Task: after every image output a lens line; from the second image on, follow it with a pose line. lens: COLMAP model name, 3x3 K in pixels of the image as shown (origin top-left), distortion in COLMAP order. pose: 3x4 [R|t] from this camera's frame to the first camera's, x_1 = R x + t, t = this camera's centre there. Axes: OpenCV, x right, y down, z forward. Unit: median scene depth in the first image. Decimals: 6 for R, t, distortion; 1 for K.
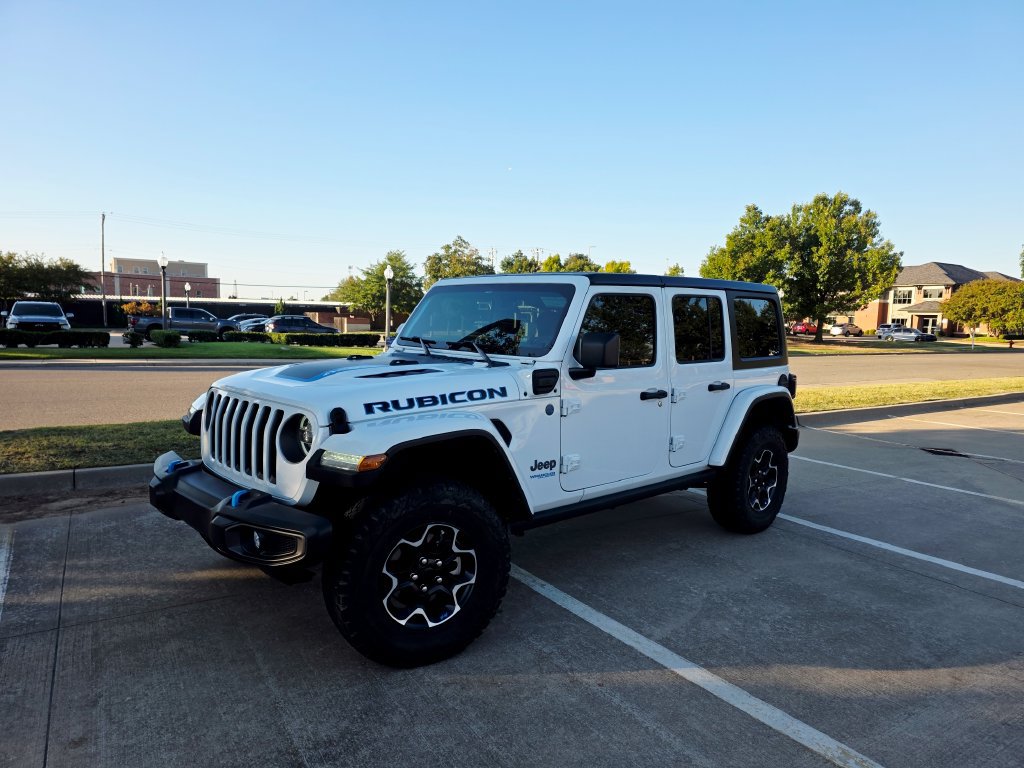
lens RADIAL K [[684.6, 0, 520.4], [0, 684.6, 387.7], [0, 0, 1]] dist [0.053996, -0.046751]
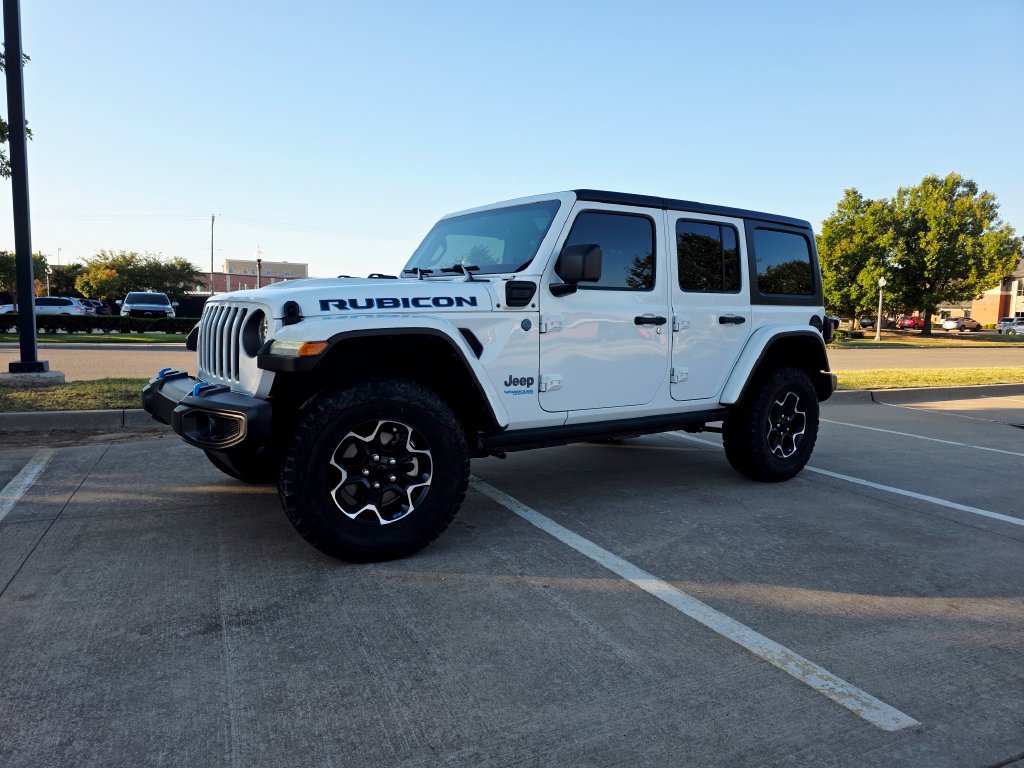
lens RADIAL K [[683.5, 0, 512.1], [0, 683.5, 384.3], [0, 0, 1]] dist [0.061522, -0.055242]
pose [[0.990591, 0.011283, -0.136390, 0.161051], [-0.011441, 0.999934, -0.000377, 0.121715], [0.136377, 0.001934, 0.990655, 0.035170]]
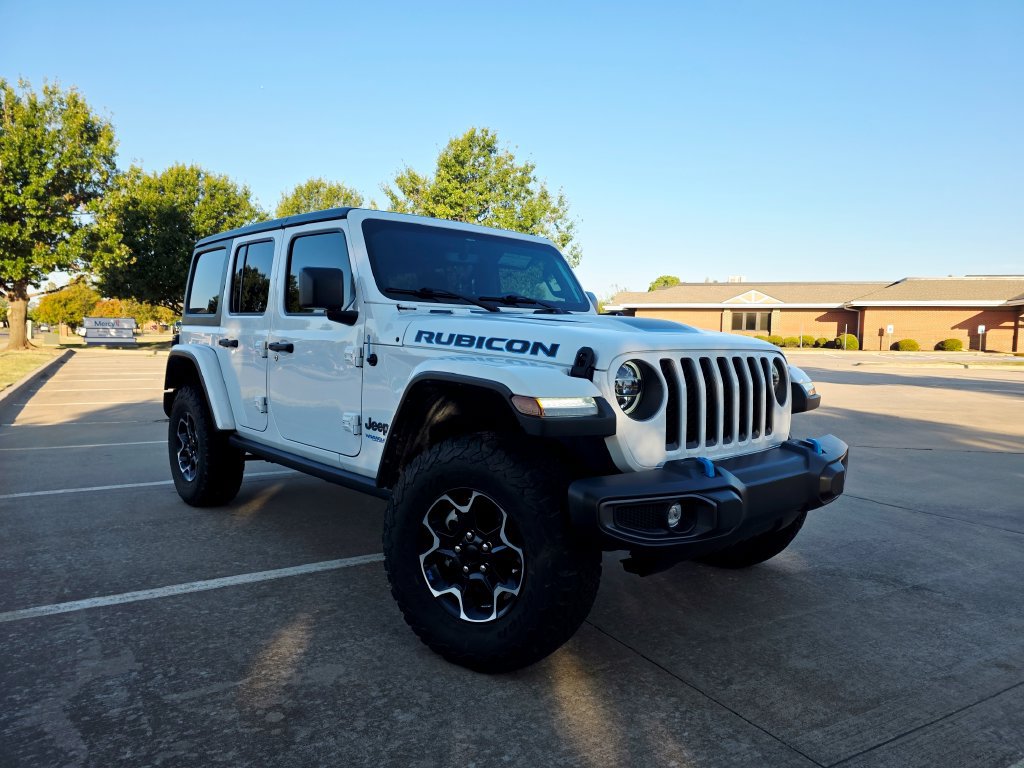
lens RADIAL K [[682.5, 0, 512.4], [0, 682.5, 384.1], [0, 0, 1]] dist [0.059339, -0.052619]
pose [[0.054564, -0.092783, 0.994190, -1.133964], [0.082030, 0.992724, 0.088144, -0.038100], [-0.995135, 0.076744, 0.061778, 1.114244]]
